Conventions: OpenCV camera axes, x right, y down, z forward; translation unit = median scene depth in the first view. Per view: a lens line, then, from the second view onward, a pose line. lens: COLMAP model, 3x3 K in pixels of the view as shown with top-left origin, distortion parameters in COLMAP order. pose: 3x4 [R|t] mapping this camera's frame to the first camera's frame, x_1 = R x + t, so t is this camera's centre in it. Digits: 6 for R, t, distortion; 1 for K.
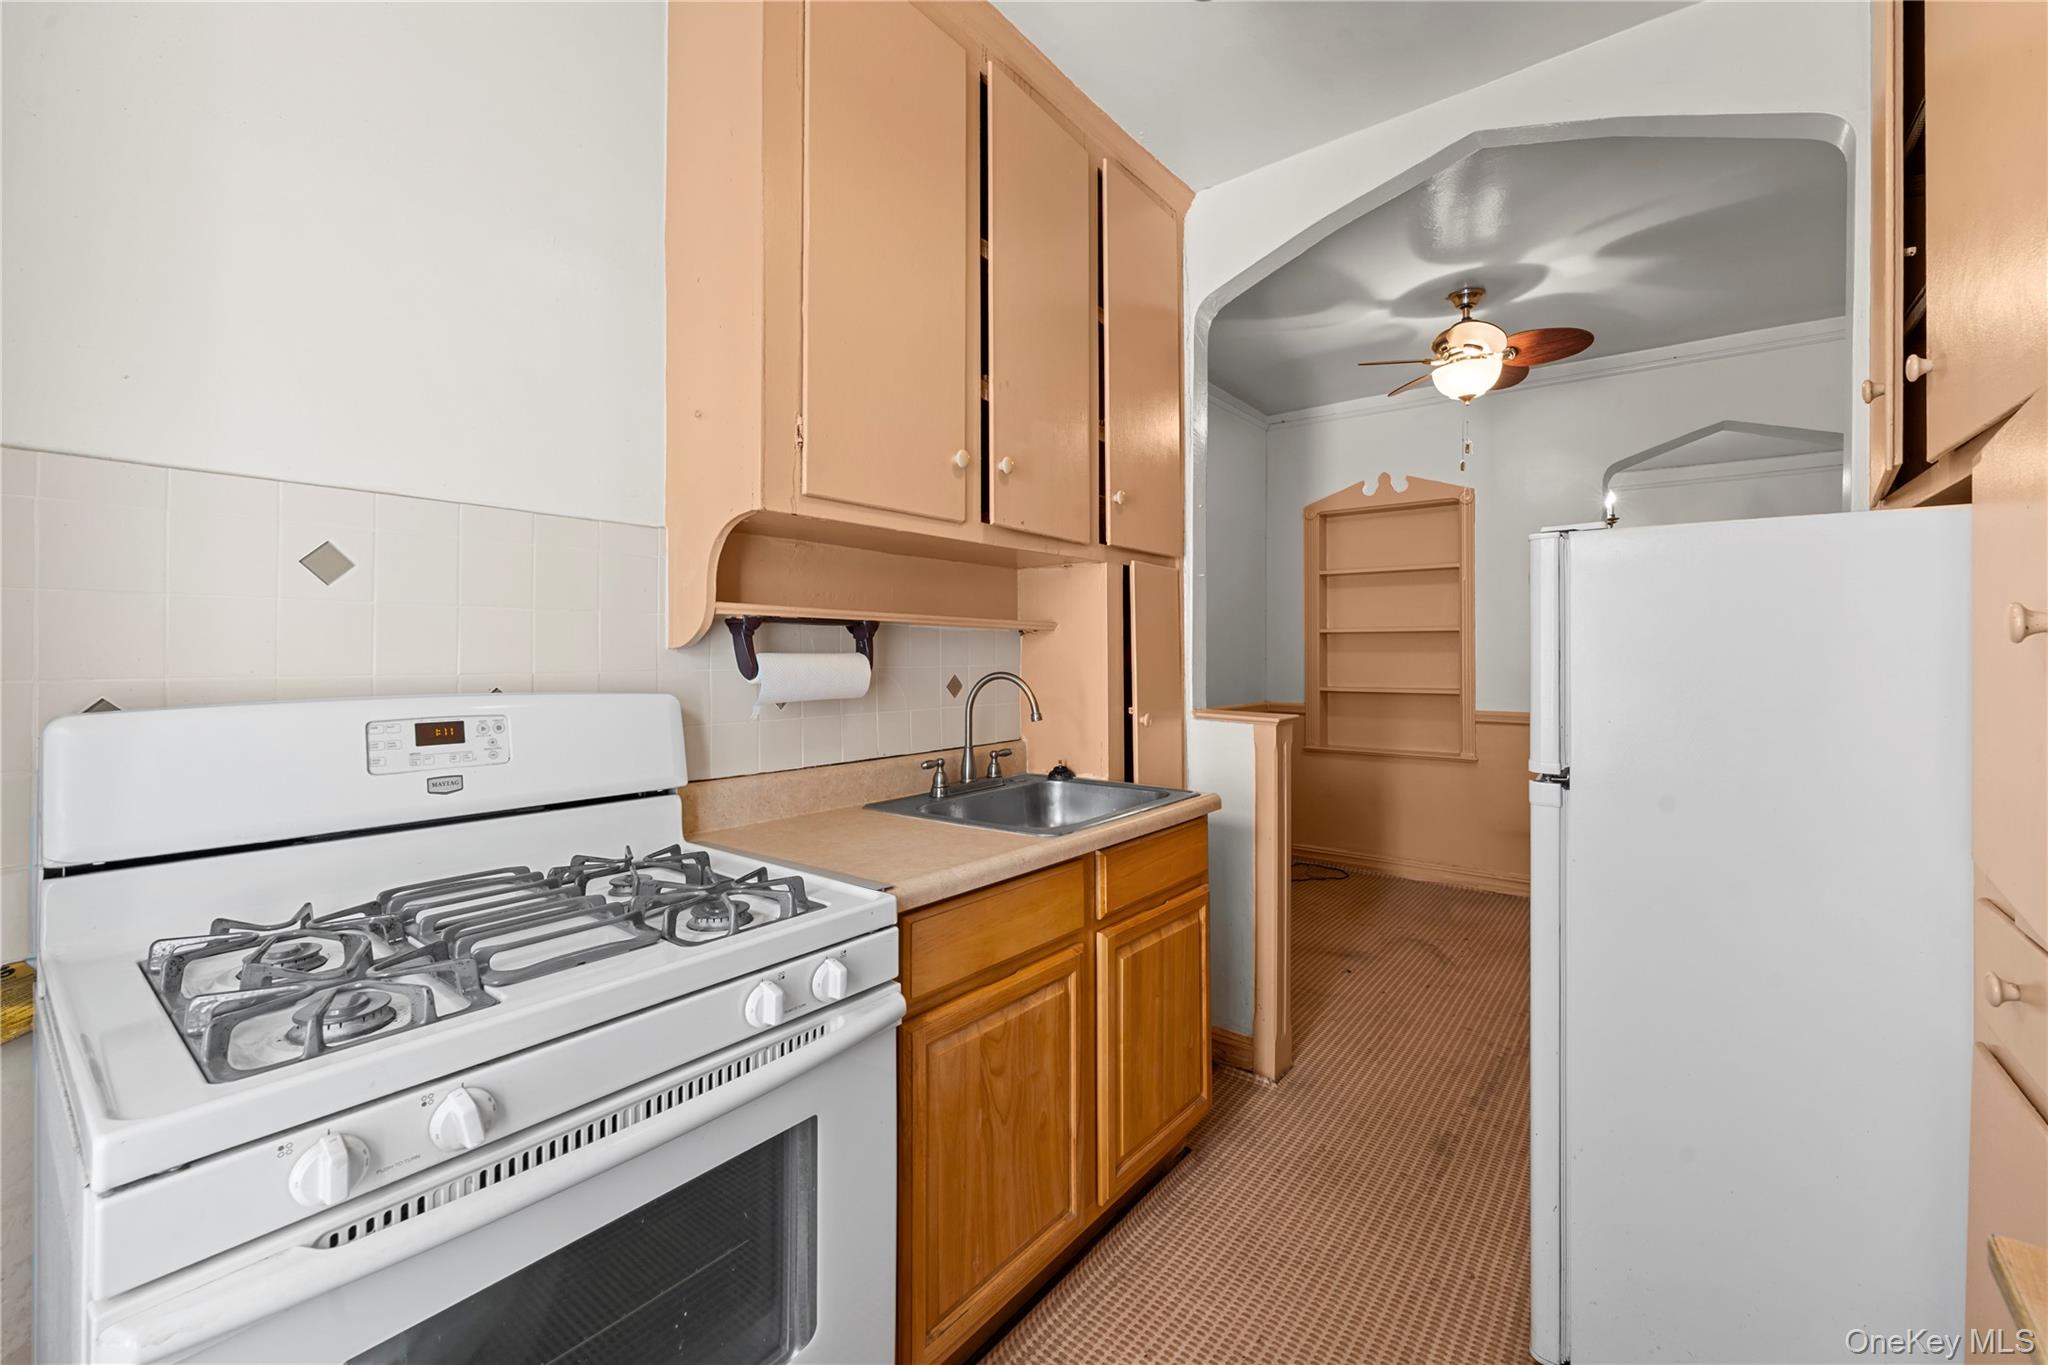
lens RADIAL K [[830.5, 0, 1020.9], [0, 830.5, 646.0], [0, 0, 1]] dist [-0.007047, -0.001932]
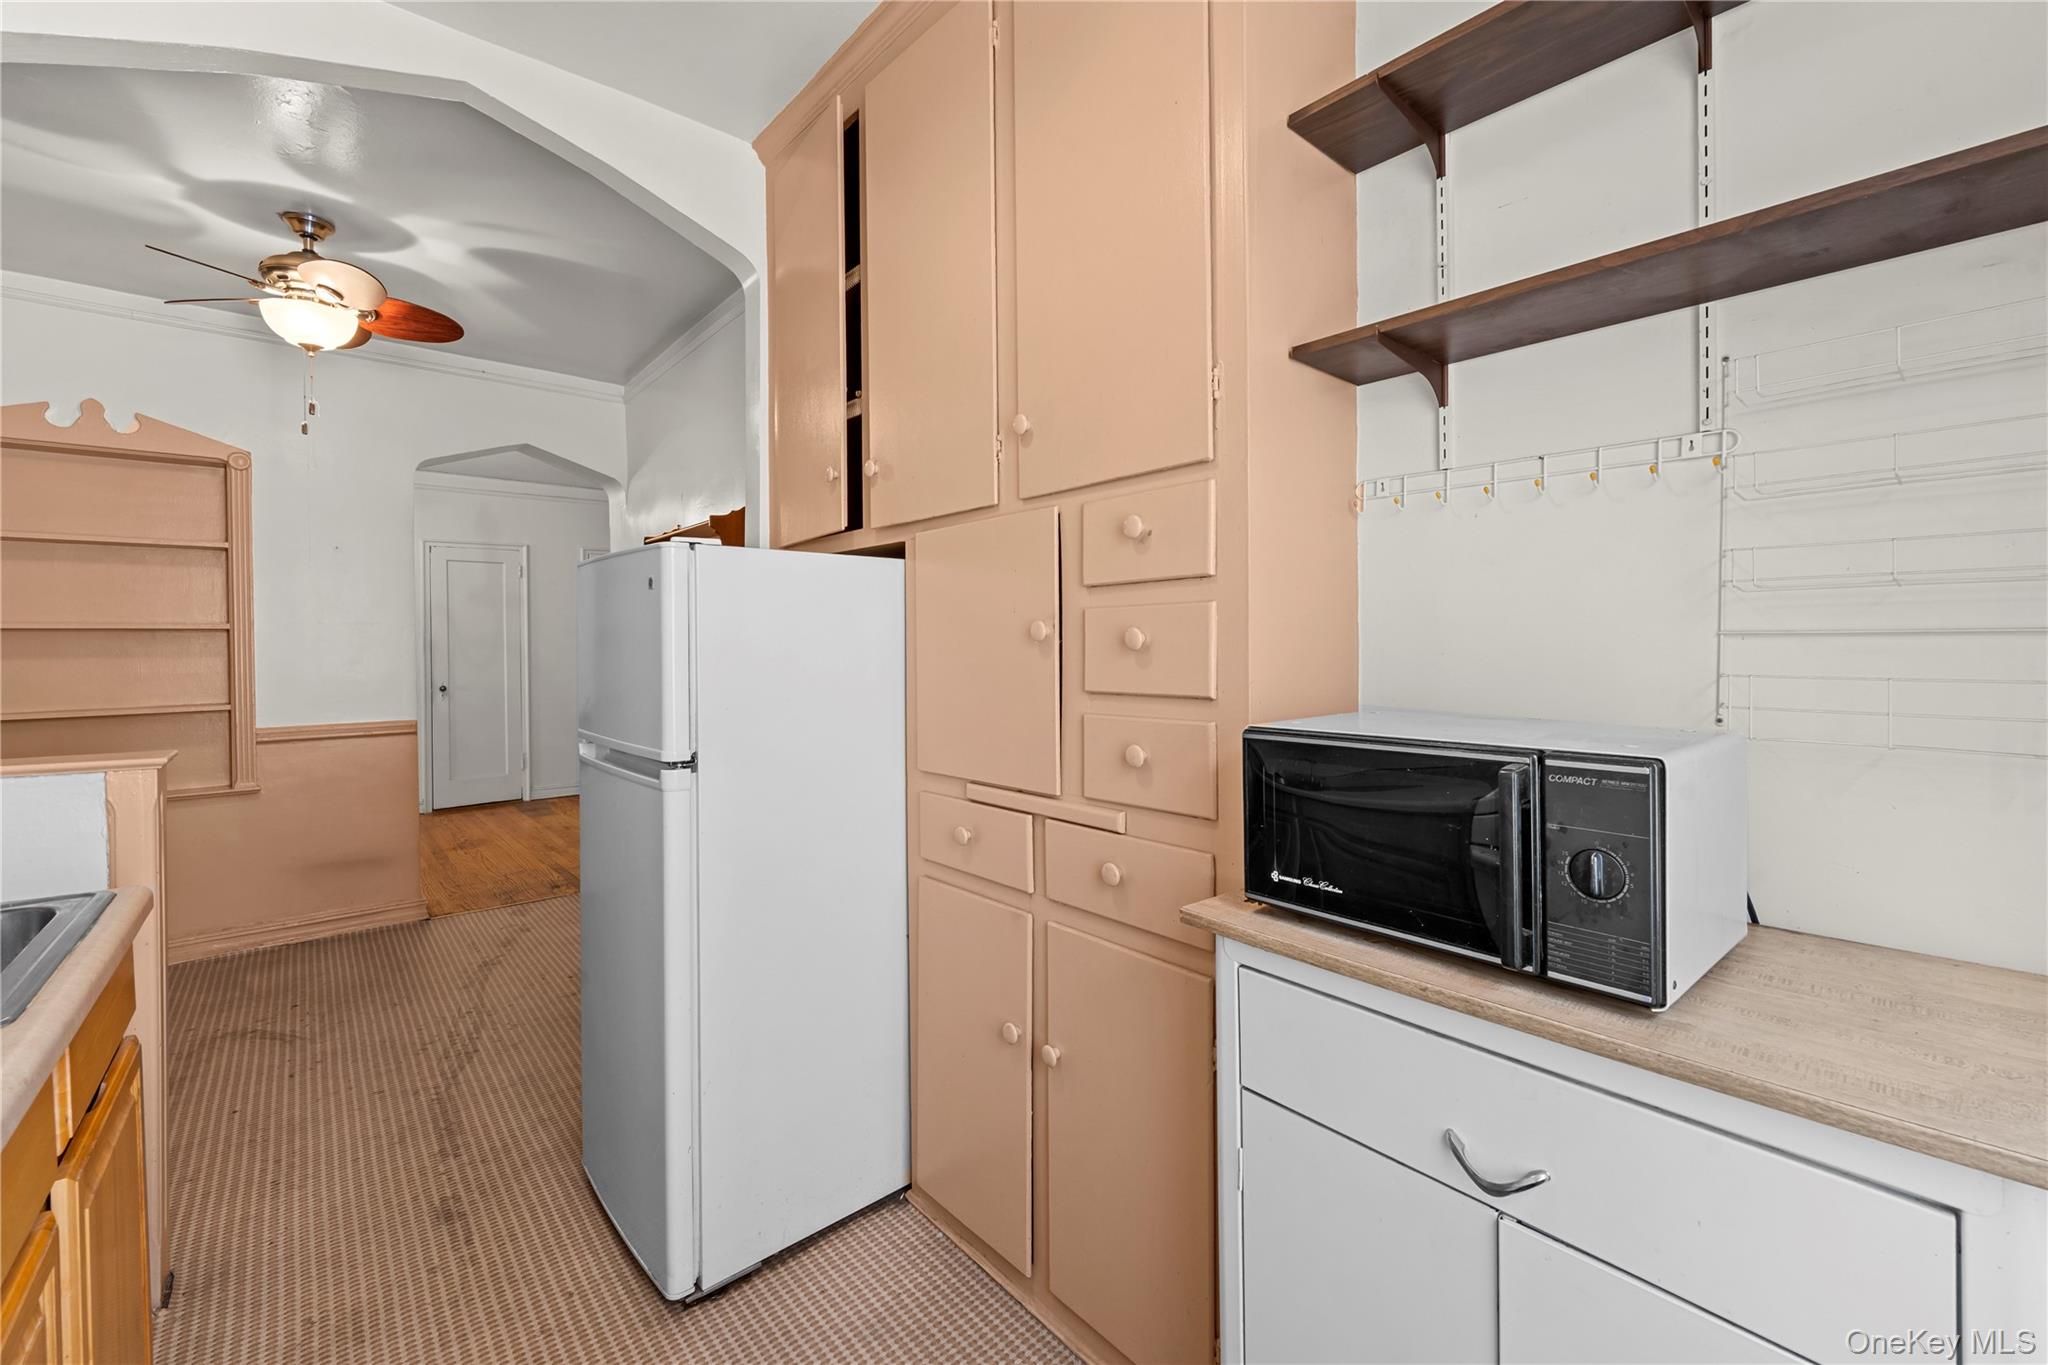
lens RADIAL K [[830.5, 0, 1056.5], [0, 830.5, 648.9], [0, 0, 1]] dist [-0.007047, -0.001932]
pose [[0.158423, -0.005922, 0.987354, -0.259439], [0.005098, 0.999974, 0.005180, 0.001181], [-0.987358, 0.004212, 0.158449, 0.226167]]
